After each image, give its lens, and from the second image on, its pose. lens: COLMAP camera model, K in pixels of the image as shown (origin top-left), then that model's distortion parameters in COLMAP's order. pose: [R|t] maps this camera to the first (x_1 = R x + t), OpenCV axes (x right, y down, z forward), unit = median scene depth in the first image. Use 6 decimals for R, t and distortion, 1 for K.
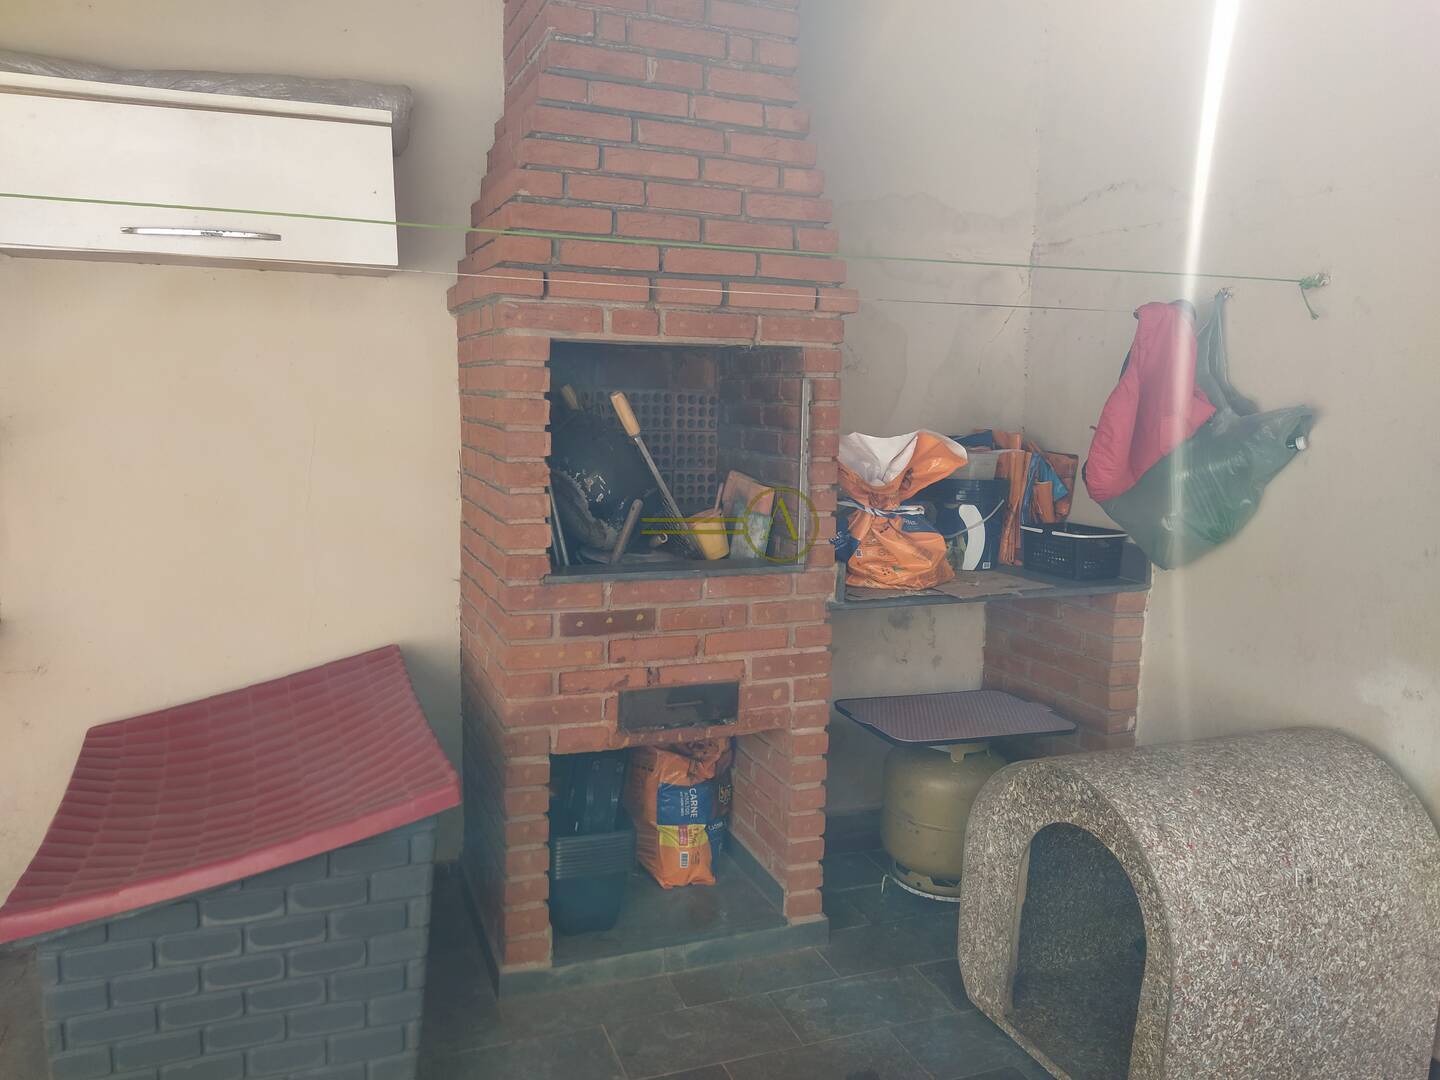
lens RADIAL K [[1063.9, 0, 723.7], [0, 1063.9, 554.1], [0, 0, 1]] dist [0.059562, -0.060091]
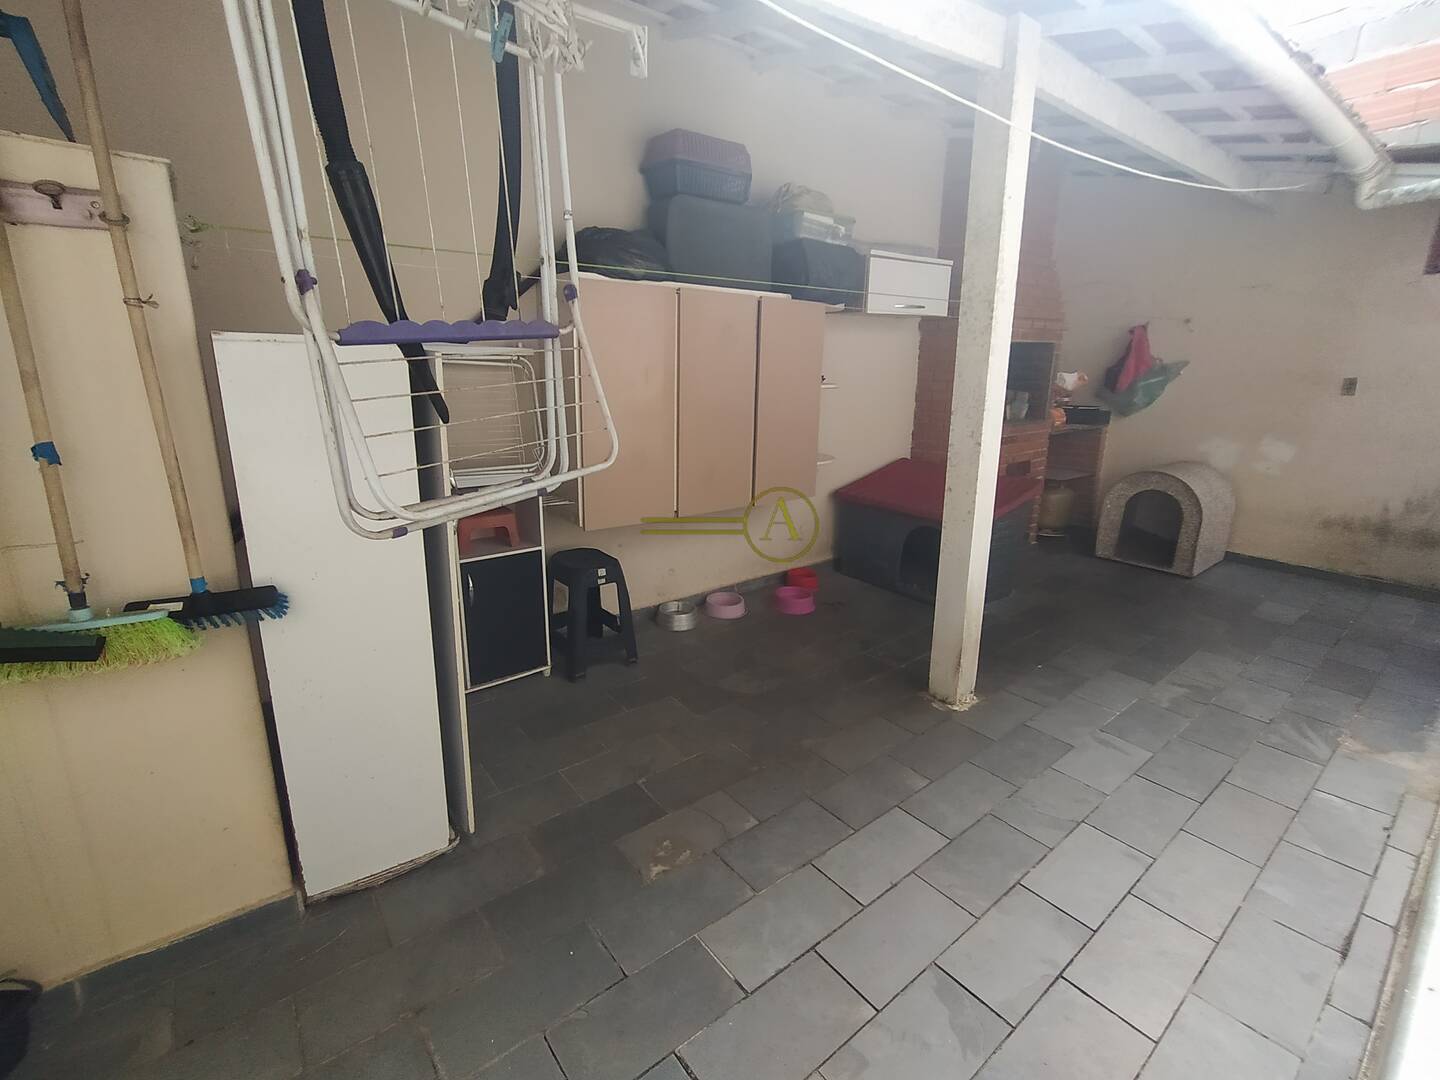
lens RADIAL K [[654.7, 0, 717.7], [0, 654.7, 534.5], [0, 0, 1]] dist [-0.009246, 0.005007]
pose [[0.960431, -0.092002, 0.262885, -1.299004], [0.059735, 0.989946, 0.128214, 0.040317], [-0.272038, -0.107437, 0.956270, -0.504401]]
